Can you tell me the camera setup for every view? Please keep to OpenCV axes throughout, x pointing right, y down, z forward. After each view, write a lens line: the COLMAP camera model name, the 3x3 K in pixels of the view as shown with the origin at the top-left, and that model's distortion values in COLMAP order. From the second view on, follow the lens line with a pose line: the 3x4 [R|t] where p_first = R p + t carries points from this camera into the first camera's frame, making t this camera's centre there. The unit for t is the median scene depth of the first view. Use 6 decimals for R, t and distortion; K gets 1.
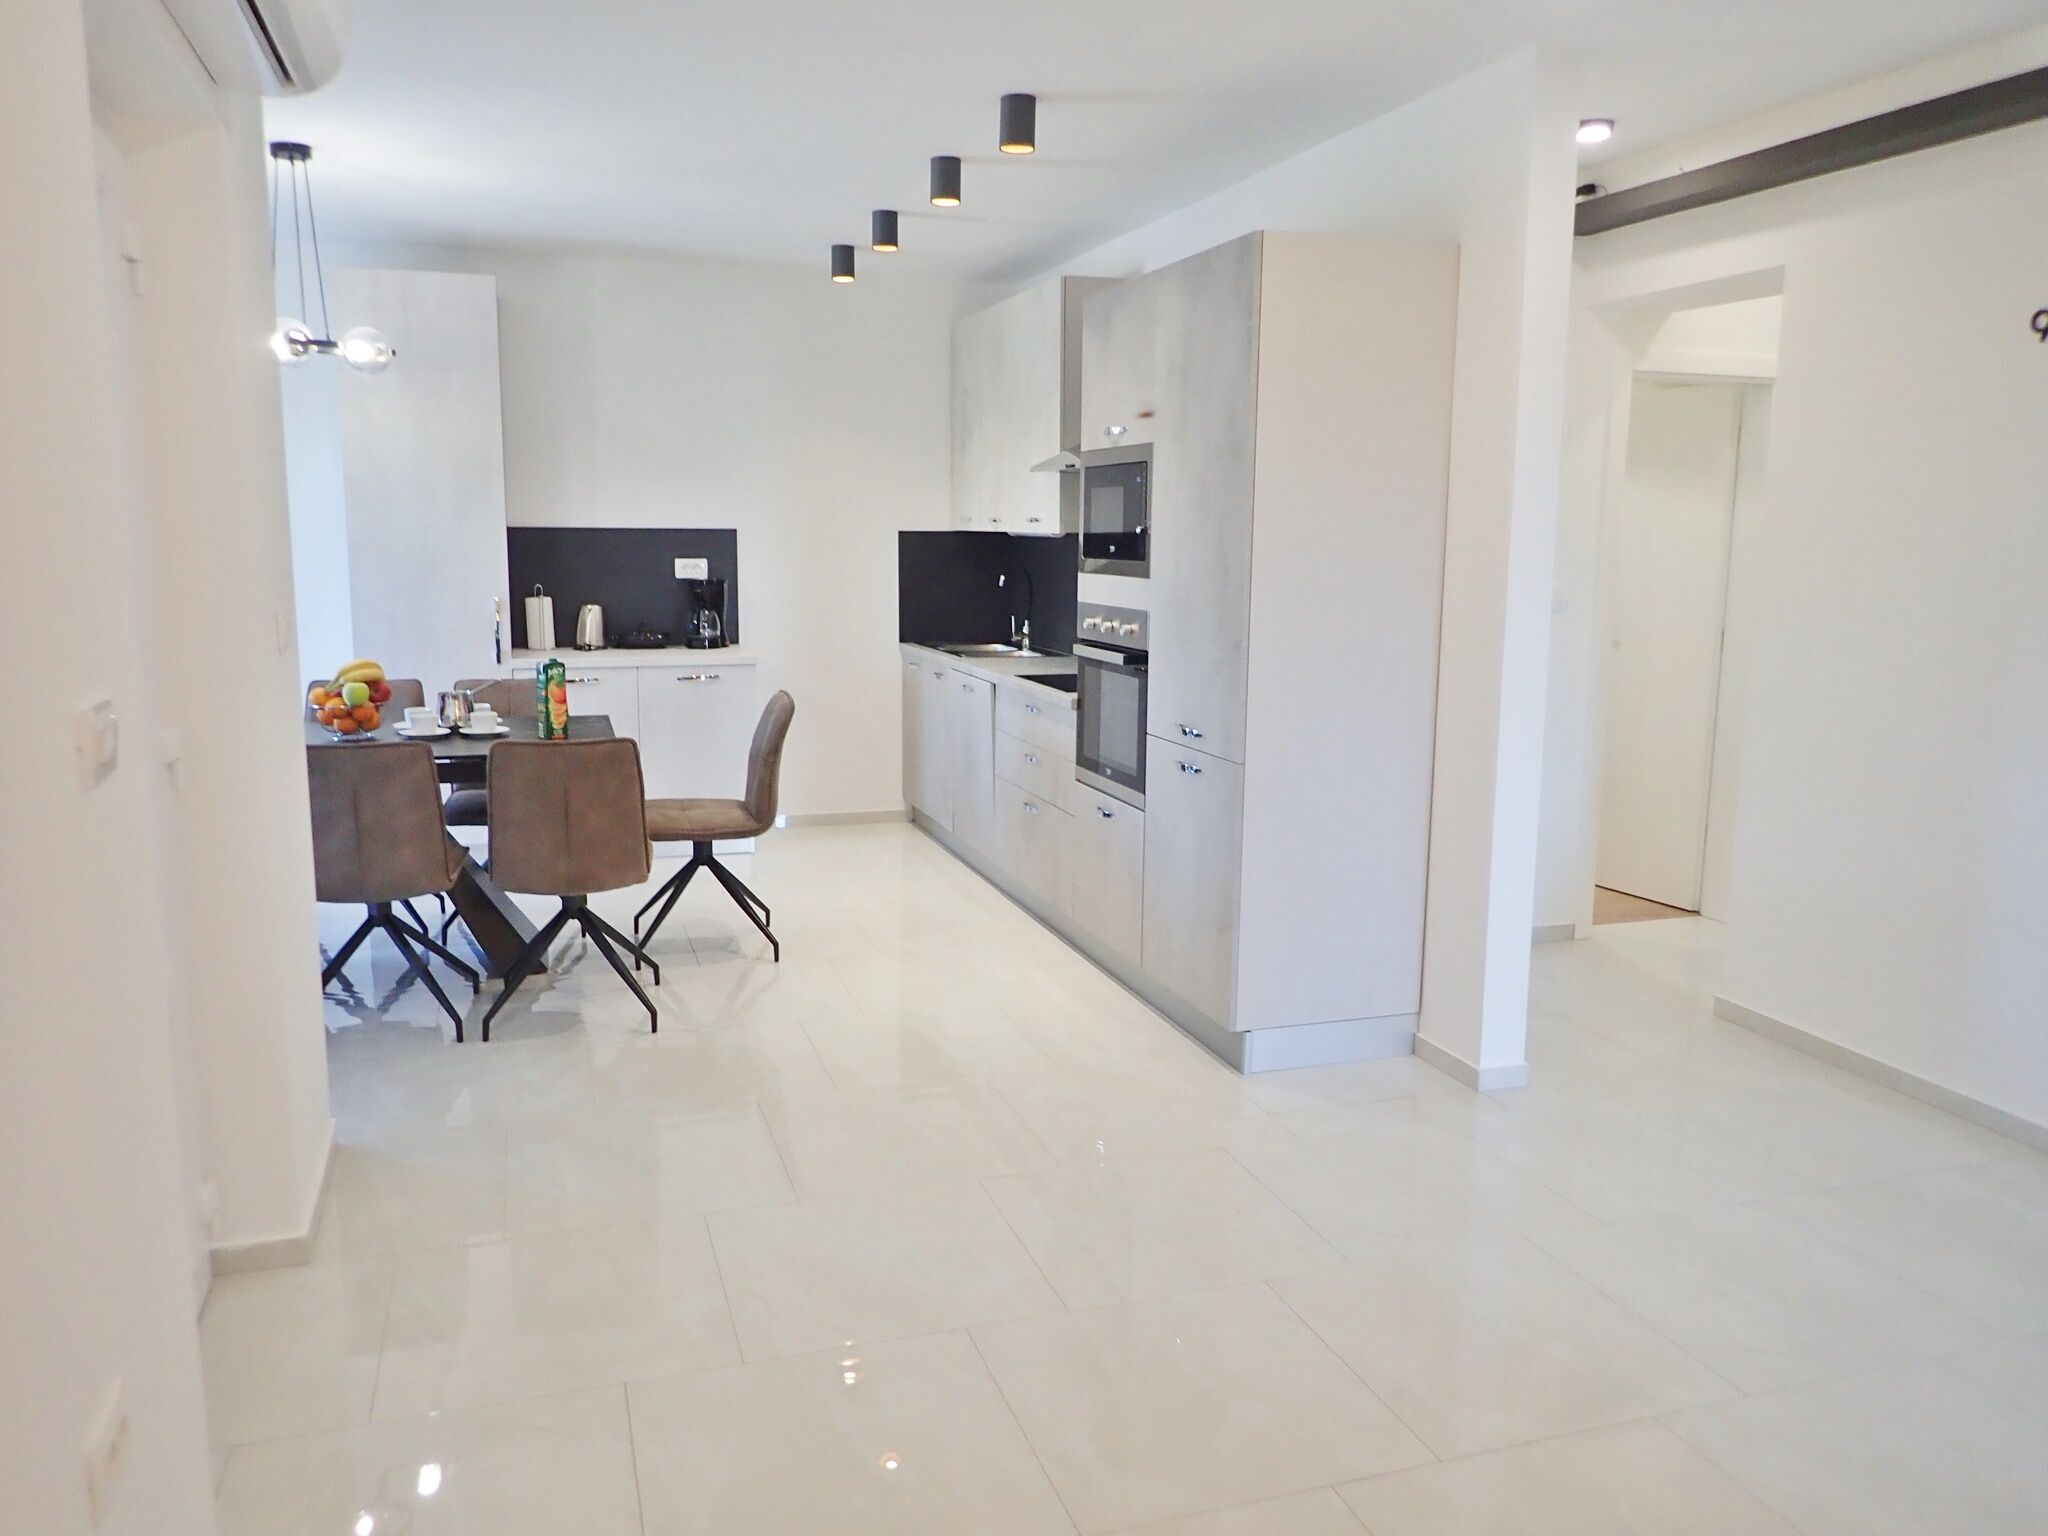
lens RADIAL K [[1515.3, 0, 1009.5], [0, 1515.3, 769.7], [0, 0, 1]] dist [-0.008247, 0.000656]
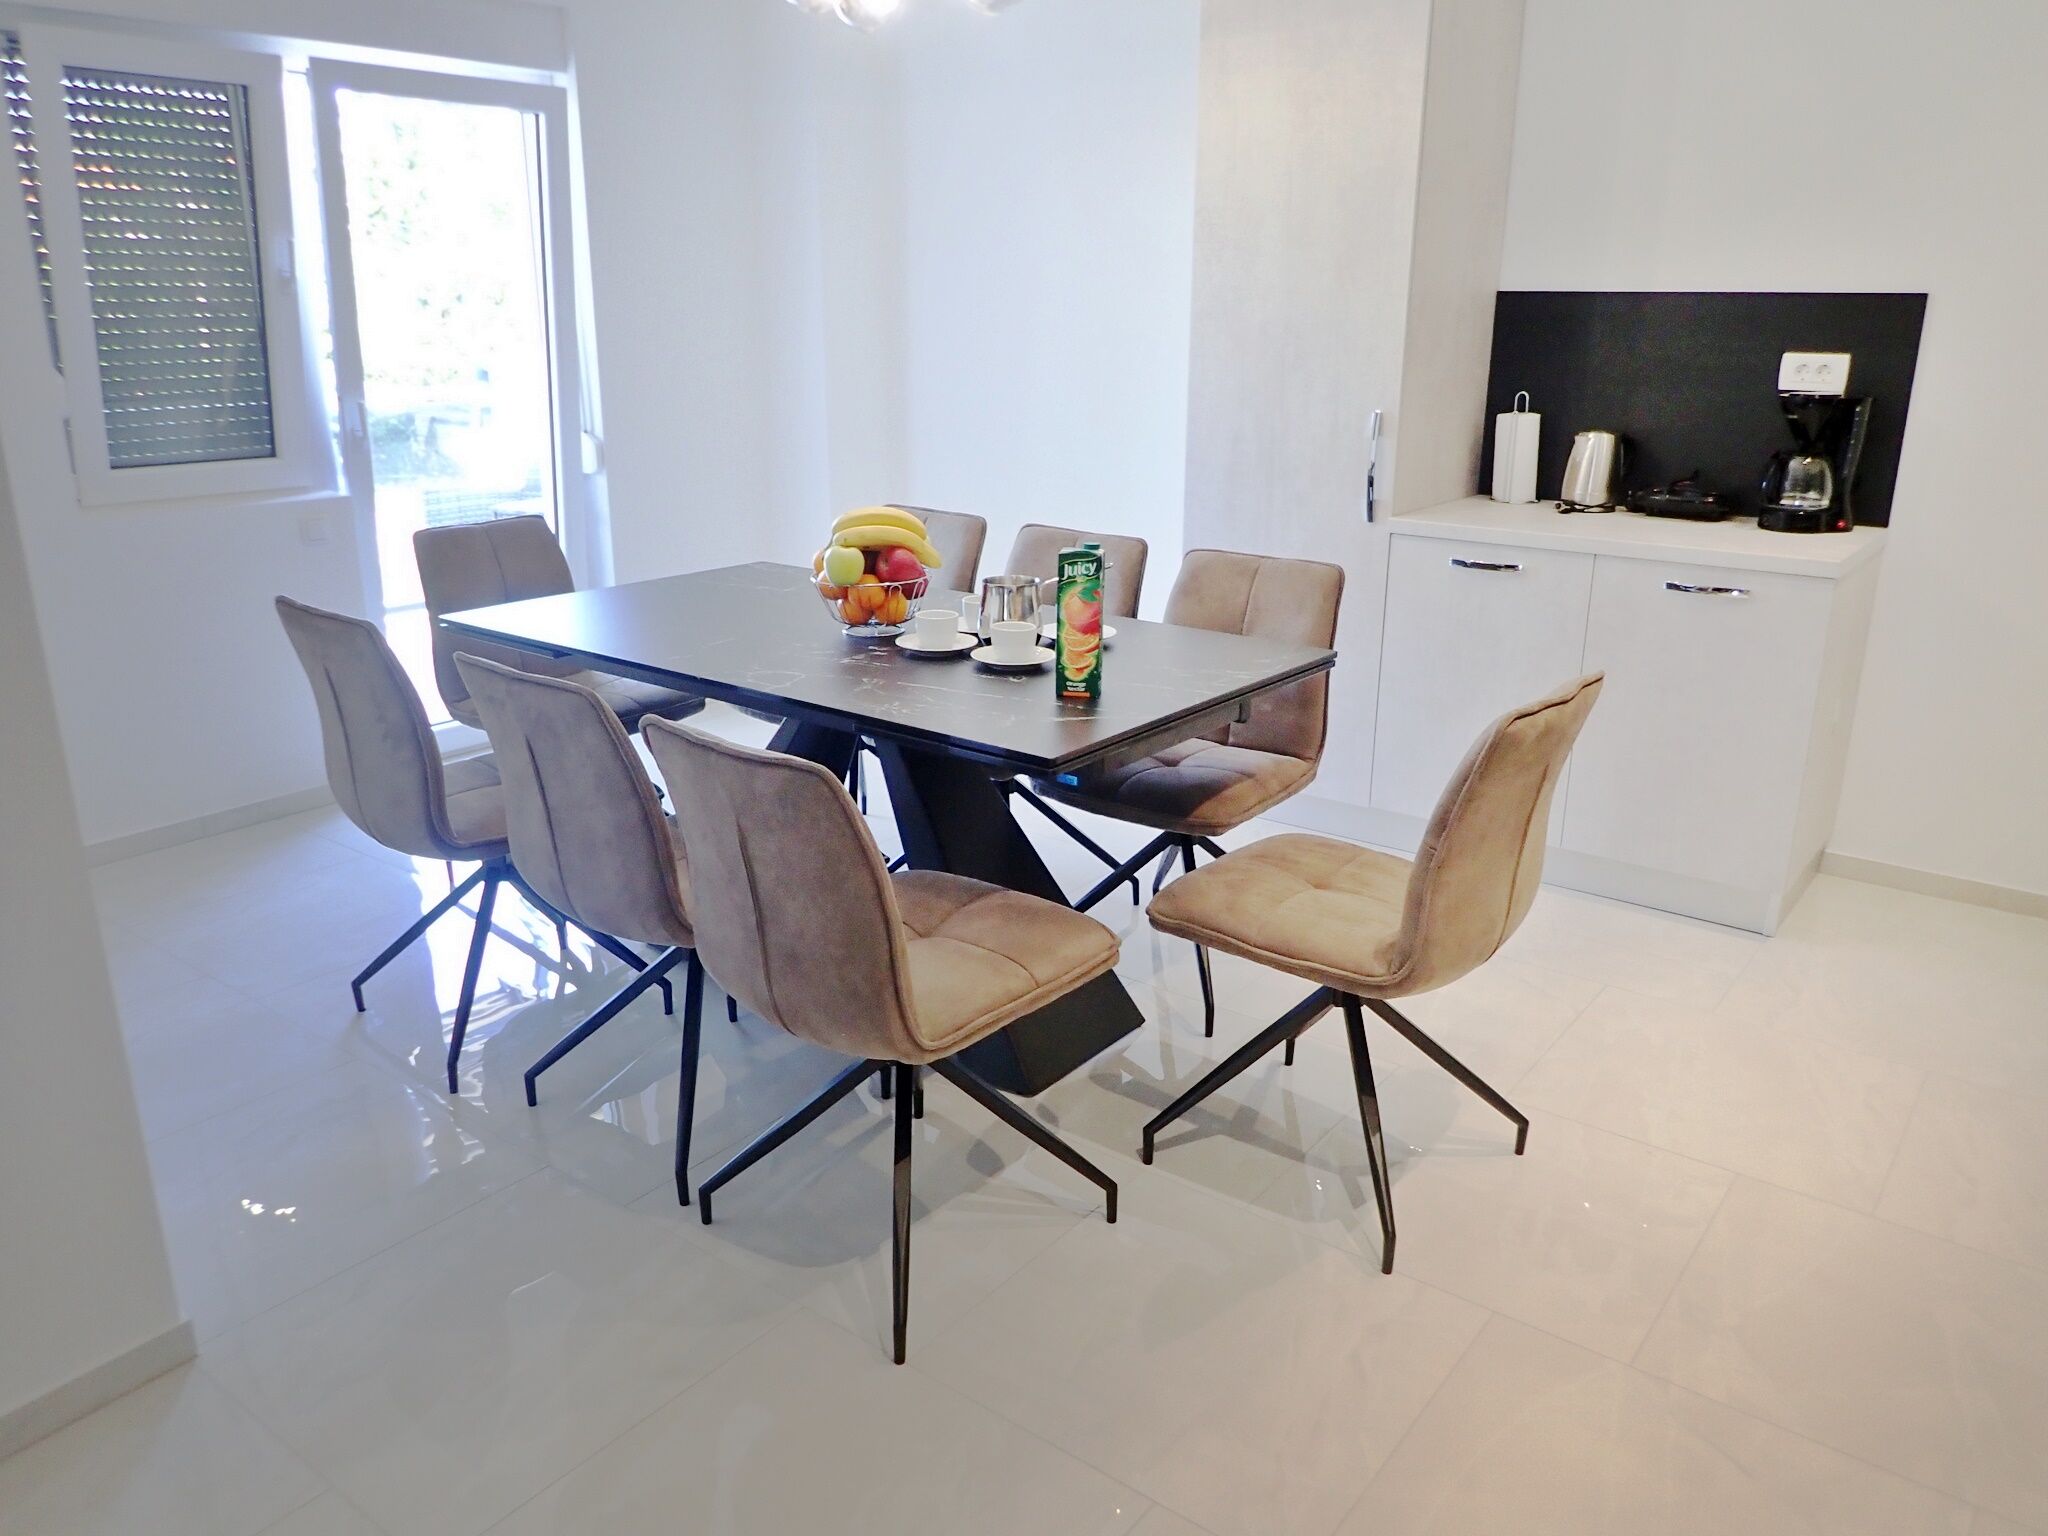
lens RADIAL K [[1515.3, 0, 1009.5], [0, 1515.3, 769.7], [0, 0, 1]] dist [-0.008247, 0.000656]
pose [[0.570001, 0.236633, -0.786831, 0.075700], [-0.129075, 0.971529, 0.198674, -0.069639], [0.811442, -0.011684, 0.584316, 0.483805]]
